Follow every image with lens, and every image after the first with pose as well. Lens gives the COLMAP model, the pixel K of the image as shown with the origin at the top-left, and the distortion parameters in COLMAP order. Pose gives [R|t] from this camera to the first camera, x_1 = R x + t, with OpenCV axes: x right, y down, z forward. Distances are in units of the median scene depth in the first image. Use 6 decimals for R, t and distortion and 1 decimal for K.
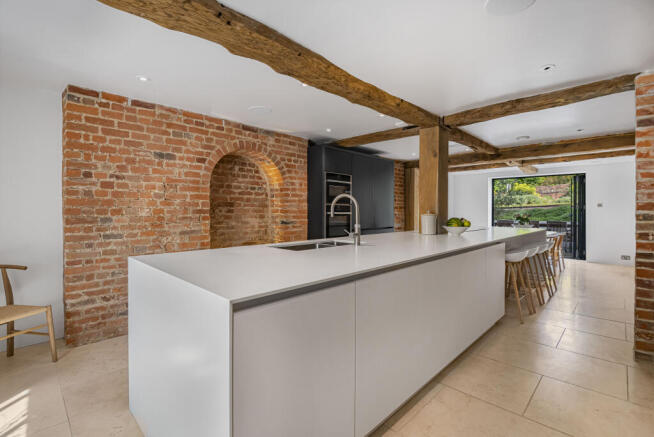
lens RADIAL K [[297.3, 0, 333.5], [0, 297.3, 210.6], [0, 0, 1]] dist [0.051972, -0.031592]
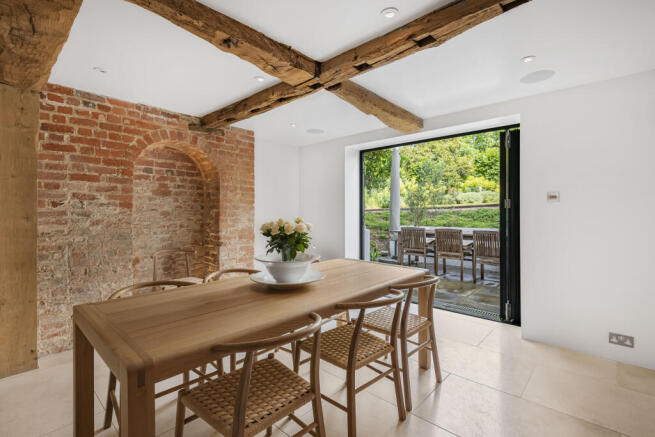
lens RADIAL K [[297.8, 0, 334.1], [0, 297.8, 210.6], [0, 0, 1]] dist [0.051972, -0.031592]
pose [[0.999517, -0.003046, 0.030926, 0.400319], [0.003321, 0.999955, -0.008847, 0.002774], [-0.030897, 0.008946, 0.999483, 0.419028]]
